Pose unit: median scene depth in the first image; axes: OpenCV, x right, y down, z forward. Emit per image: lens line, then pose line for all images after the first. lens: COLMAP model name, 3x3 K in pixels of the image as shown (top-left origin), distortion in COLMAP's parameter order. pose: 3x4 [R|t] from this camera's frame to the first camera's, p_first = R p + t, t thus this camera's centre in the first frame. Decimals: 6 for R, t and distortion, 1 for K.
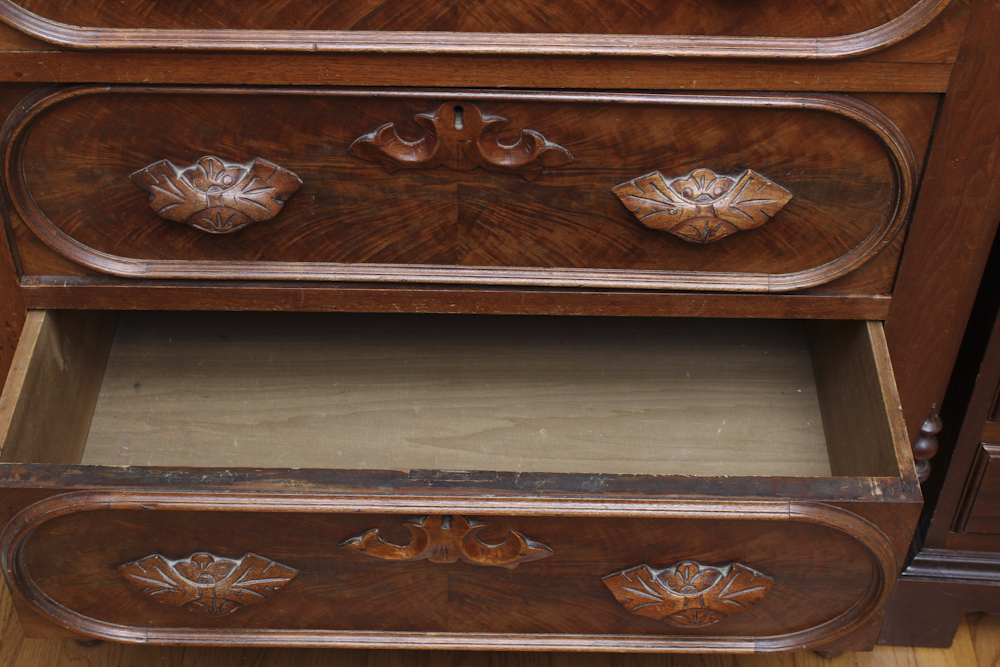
lens RADIAL K [[1566.8, 0, 500.0], [0, 1566.8, 333.5], [0, 0, 1]] dist [-0.048912, 0.122641]
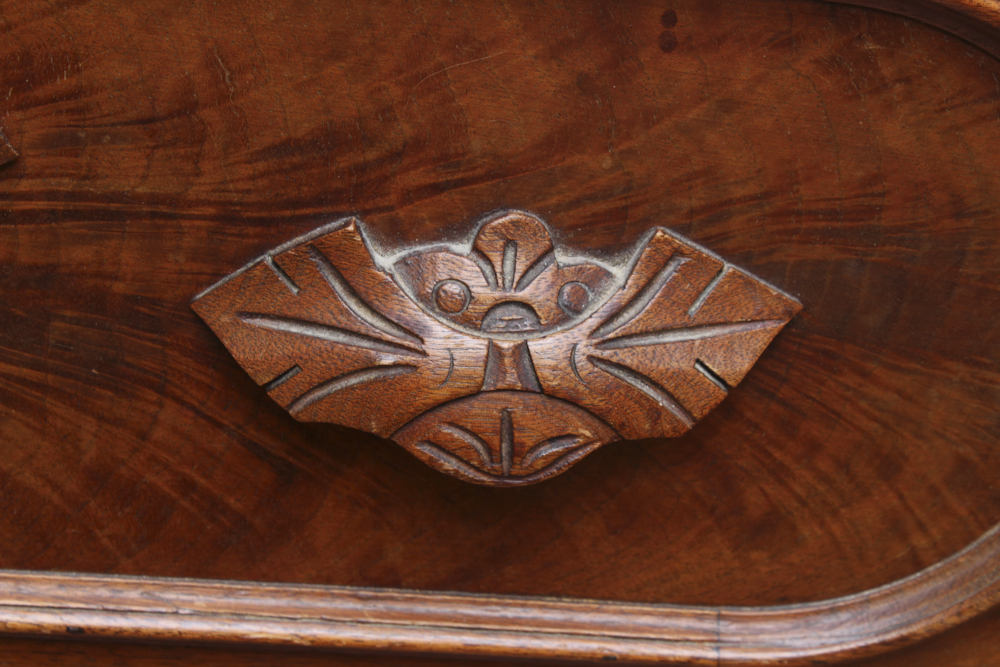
lens RADIAL K [[2396.5, 0, 500.0], [0, 2396.5, 333.5], [0, 0, 1]] dist [0.051174, 0.167925]
pose [[0.996079, 0.046805, 0.075072, 0.110635], [-0.025482, 0.964410, -0.263180, -0.105515], [-0.084719, 0.260235, 0.961821, 0.468810]]
